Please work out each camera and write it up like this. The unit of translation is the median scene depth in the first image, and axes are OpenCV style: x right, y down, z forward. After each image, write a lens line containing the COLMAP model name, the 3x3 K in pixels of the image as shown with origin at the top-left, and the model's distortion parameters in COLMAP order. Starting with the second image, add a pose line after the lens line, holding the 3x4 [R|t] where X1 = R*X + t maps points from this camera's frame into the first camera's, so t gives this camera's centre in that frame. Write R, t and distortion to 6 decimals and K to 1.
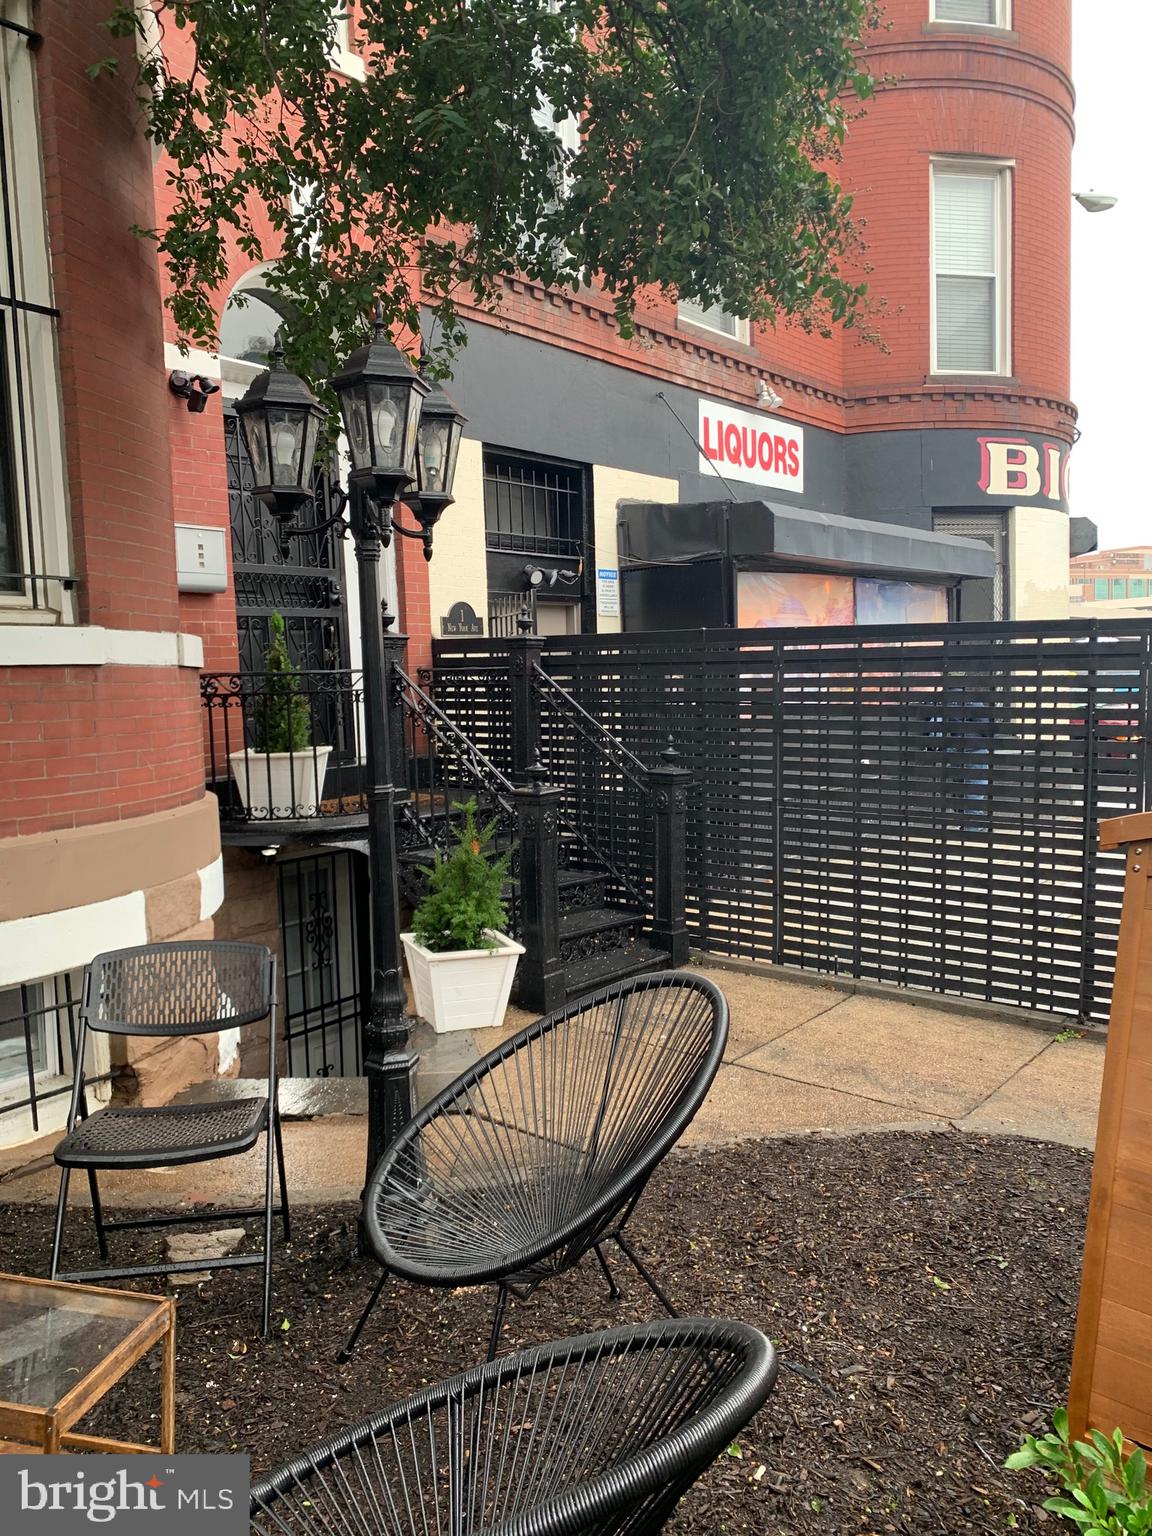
lens RADIAL K [[1183.4, 0, 581.1], [0, 1183.4, 766.1], [0, 0, 1]] dist [0.013398, -0.011699]
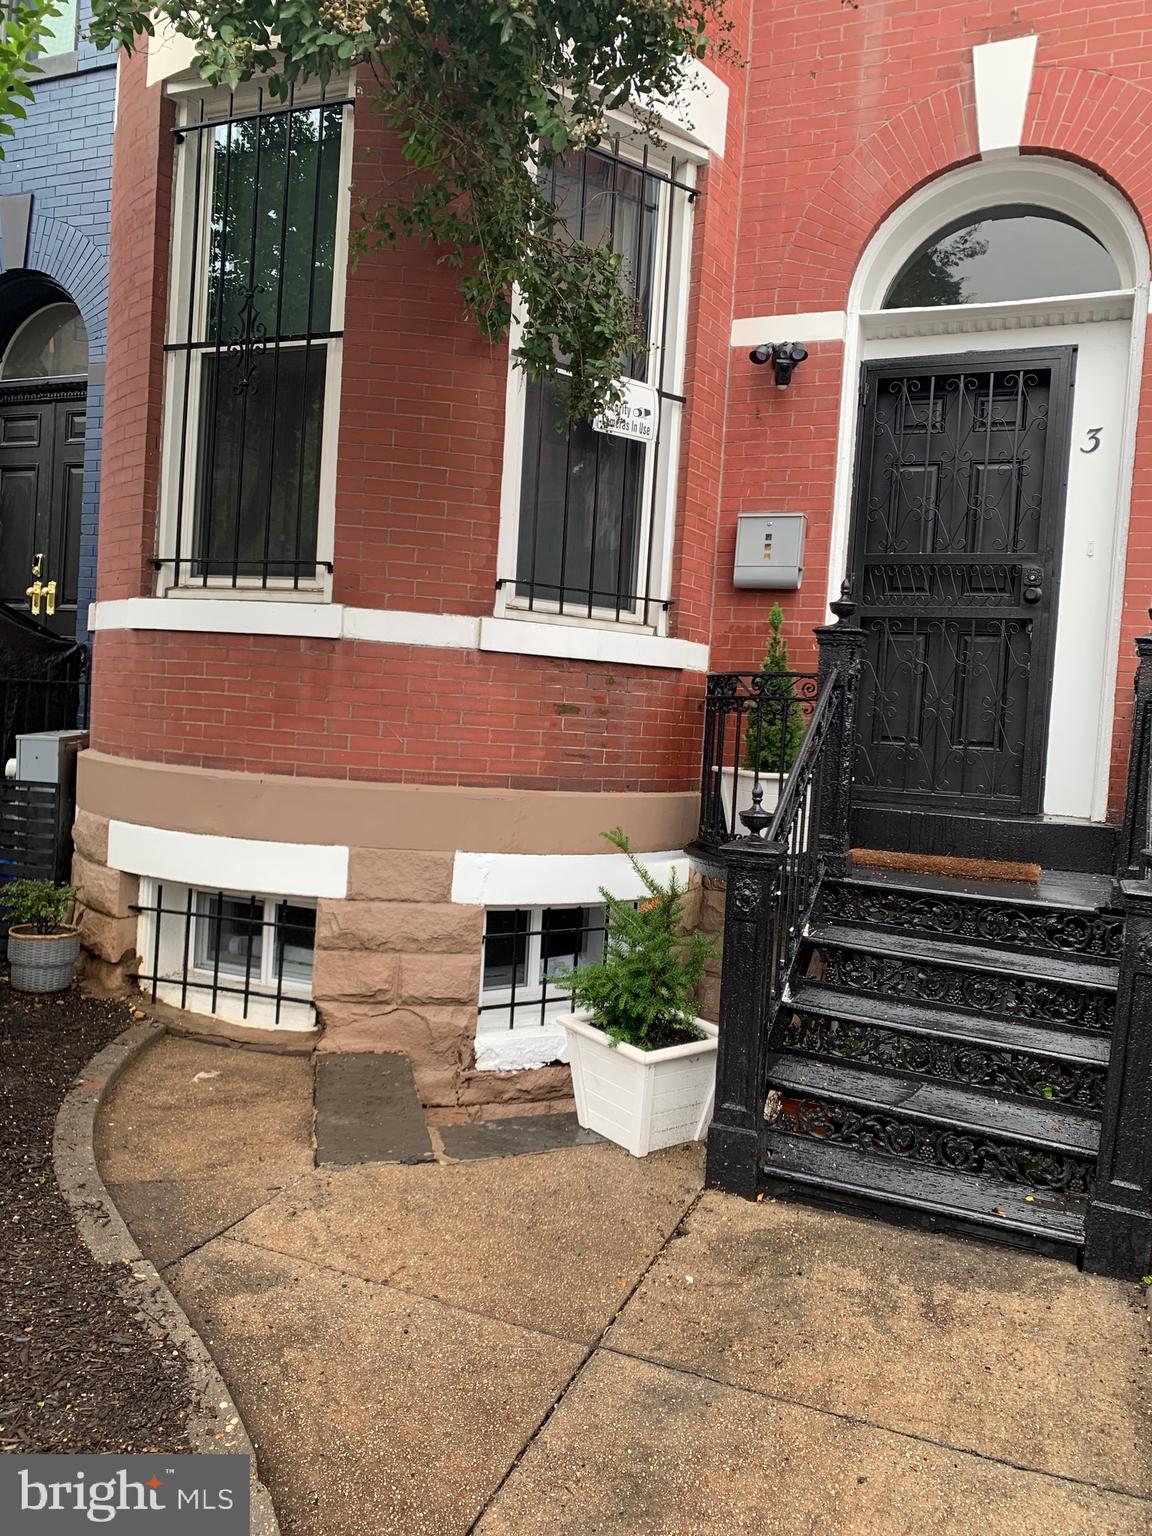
lens RADIAL K [[1185.7, 0, 585.3], [0, 1185.7, 732.0], [0, 0, 1]] dist [0.049573, -0.004626]
pose [[0.271583, 0.059436, -0.960578, 0.655325], [-0.143617, 0.989419, 0.020616, -0.047407], [0.951639, 0.132356, 0.277245, 0.805608]]
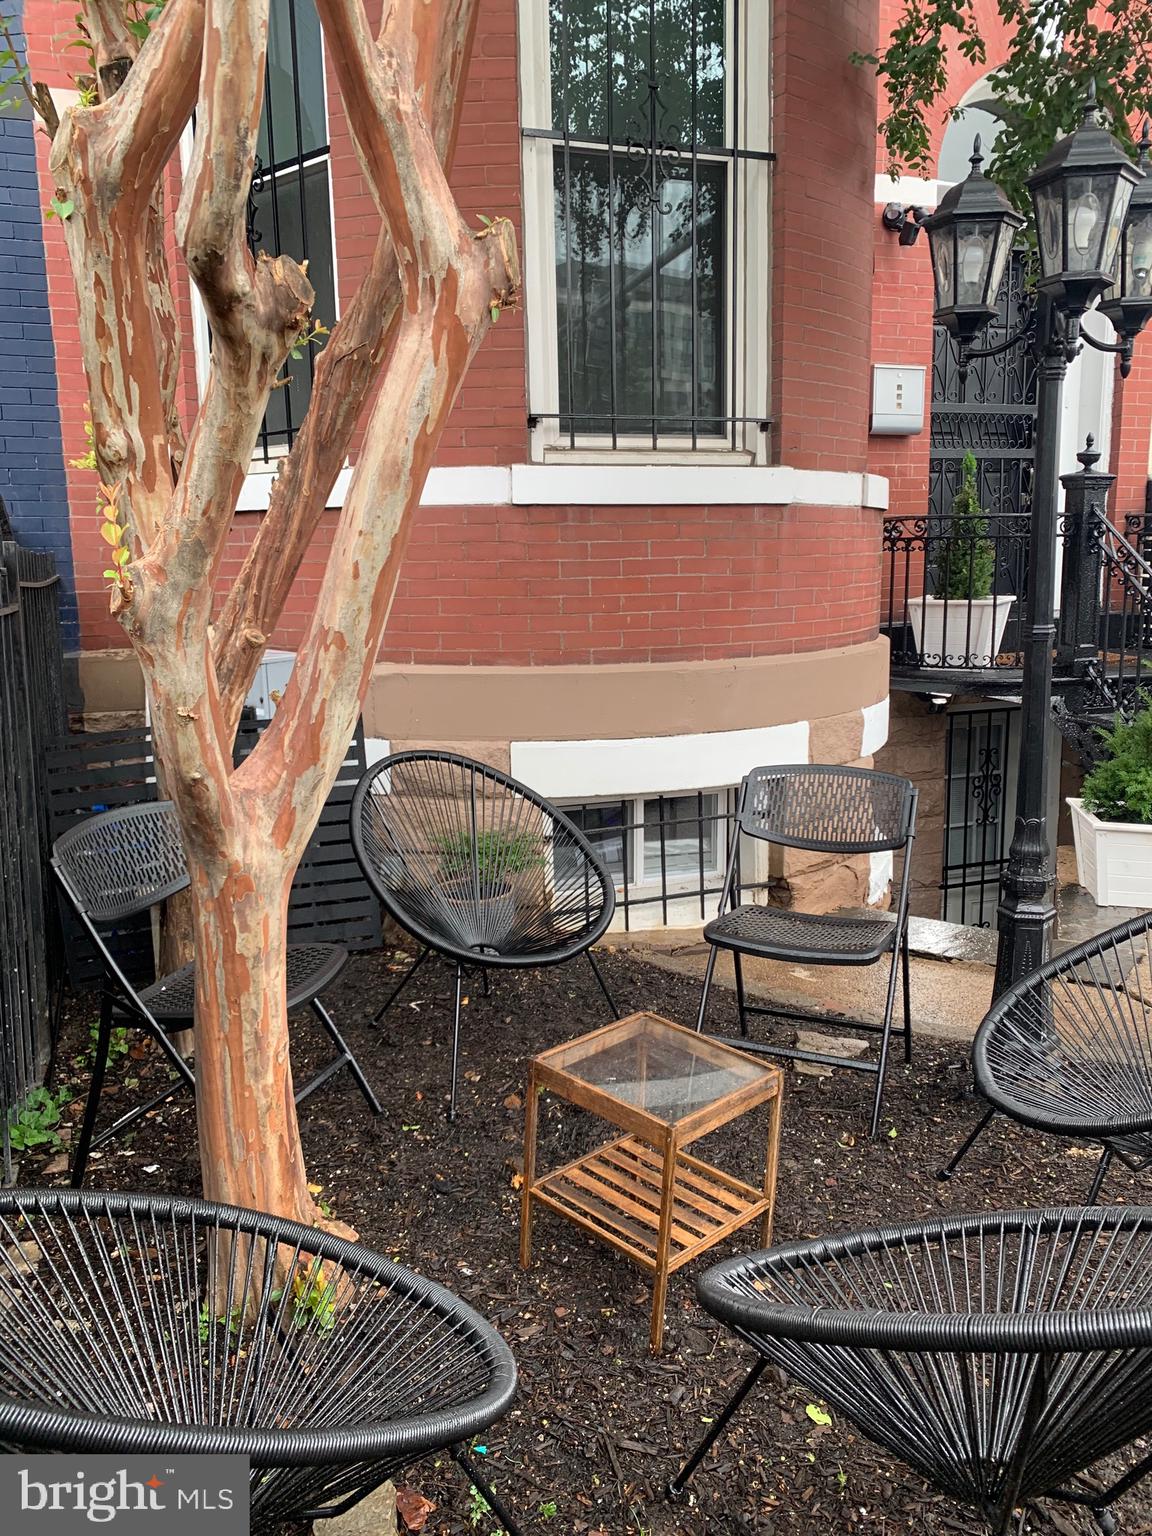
lens RADIAL K [[1183.4, 0, 581.1], [0, 1183.4, 766.1], [0, 0, 1]] dist [0.013398, -0.011699]
pose [[0.842666, 0.114101, -0.526209, 0.018590], [-0.049029, 0.989489, 0.136042, 0.009427], [0.536200, -0.088839, 0.839403, -0.003183]]
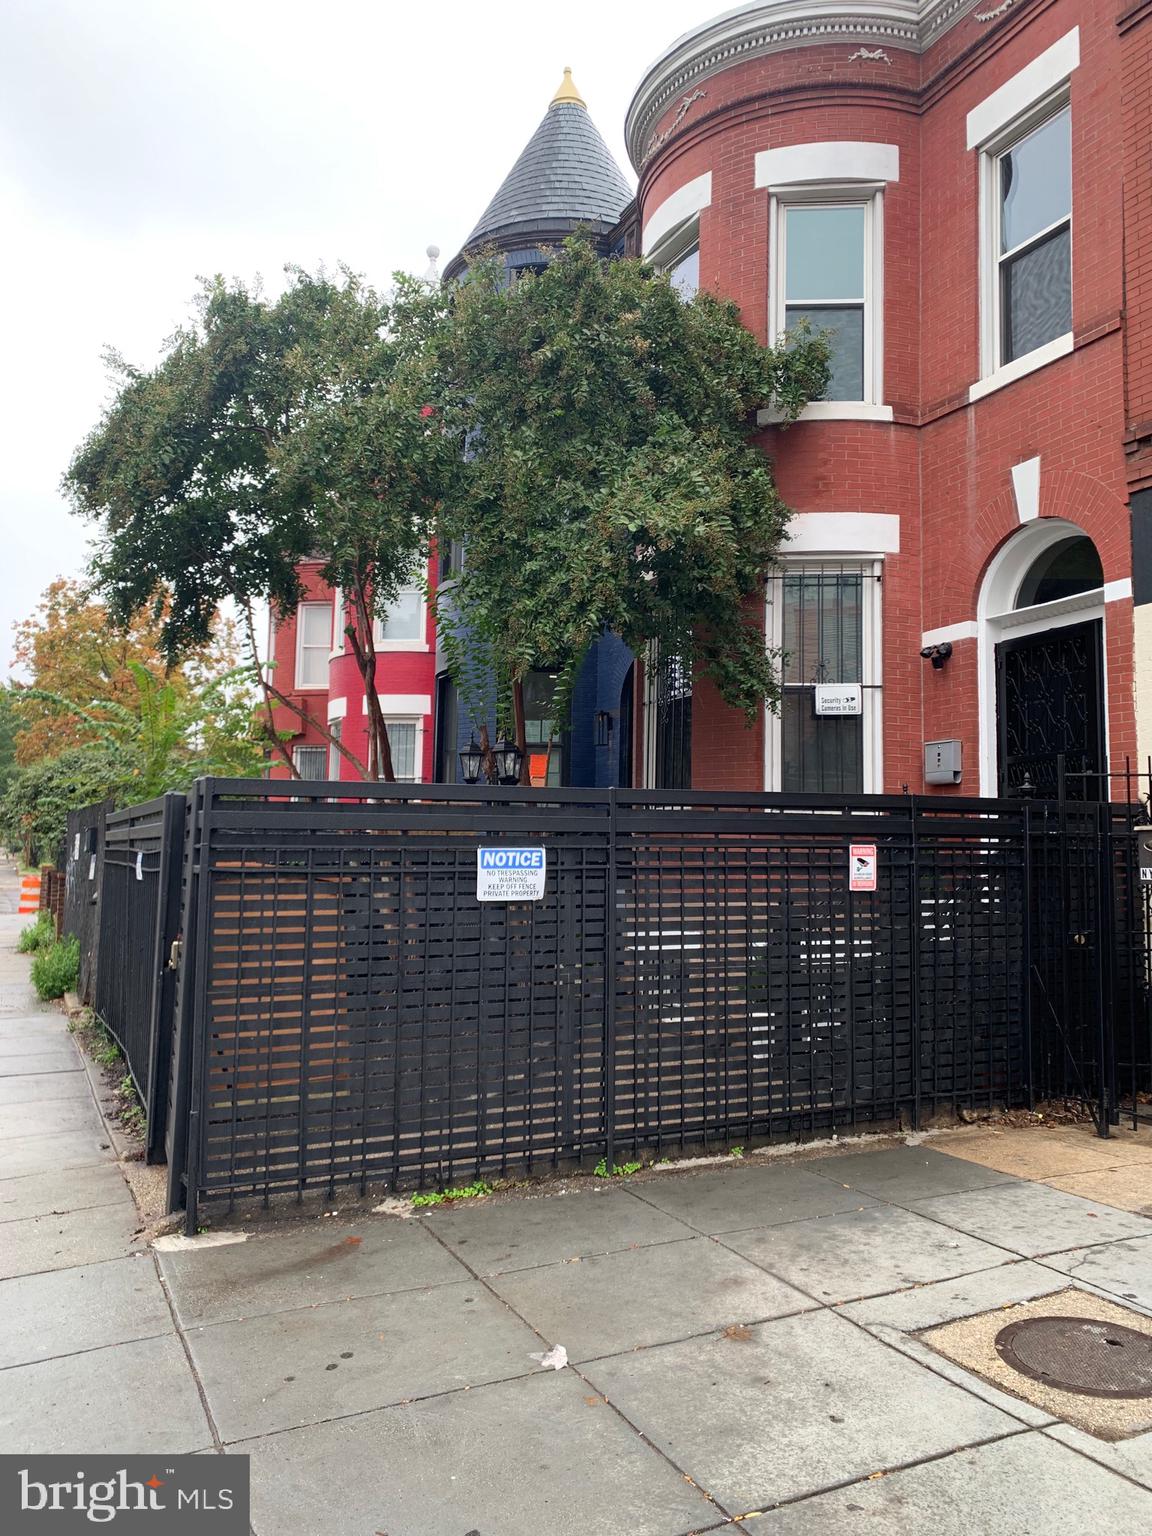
lens RADIAL K [[1185.7, 0, 585.3], [0, 1185.7, 732.0], [0, 0, 1]] dist [0.049573, -0.004626]
pose [[-0.441471, -0.090522, -0.892698, 1.579468], [-0.079768, 0.994918, -0.061439, -0.106572], [0.893723, 0.044085, -0.446448, 1.605861]]
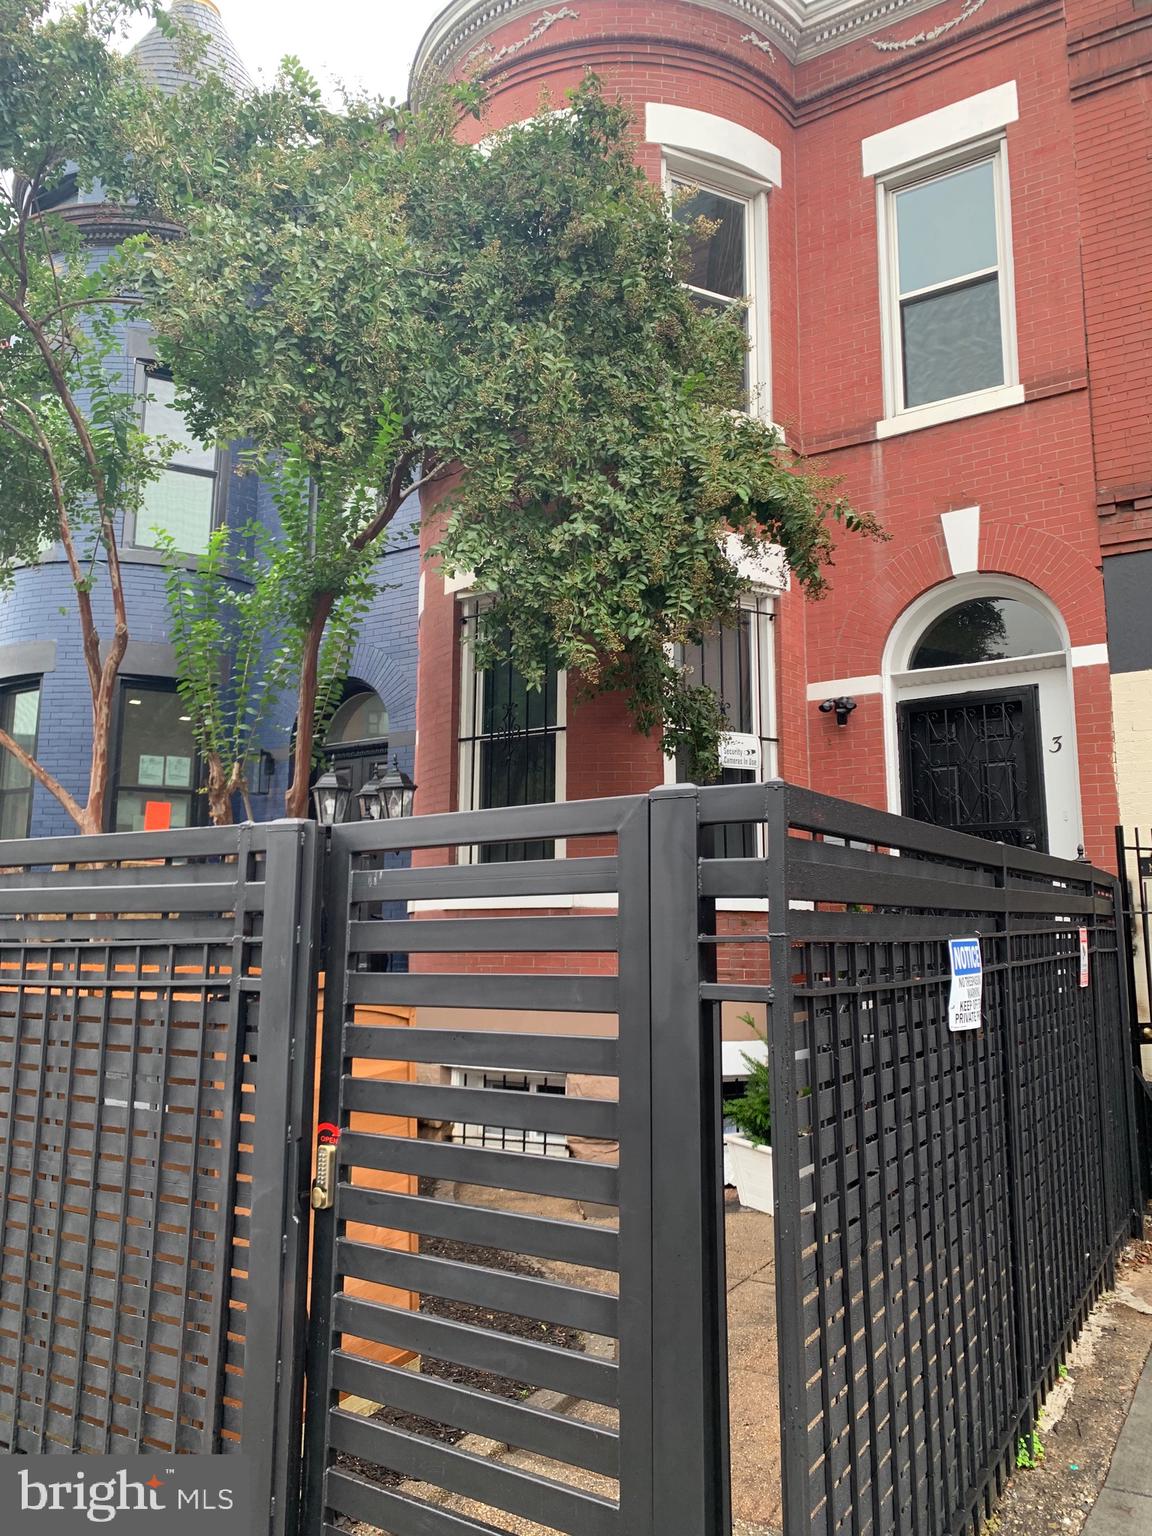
lens RADIAL K [[1151.0, 0, 548.3], [0, 1151.0, 764.3], [0, 0, 1]] dist [0.023125, -0.006588]
pose [[0.091011, -0.133287, -0.986890, 1.212257], [-0.086927, 0.986157, -0.141204, -0.043401], [0.992049, 0.098638, 0.078164, 0.701202]]
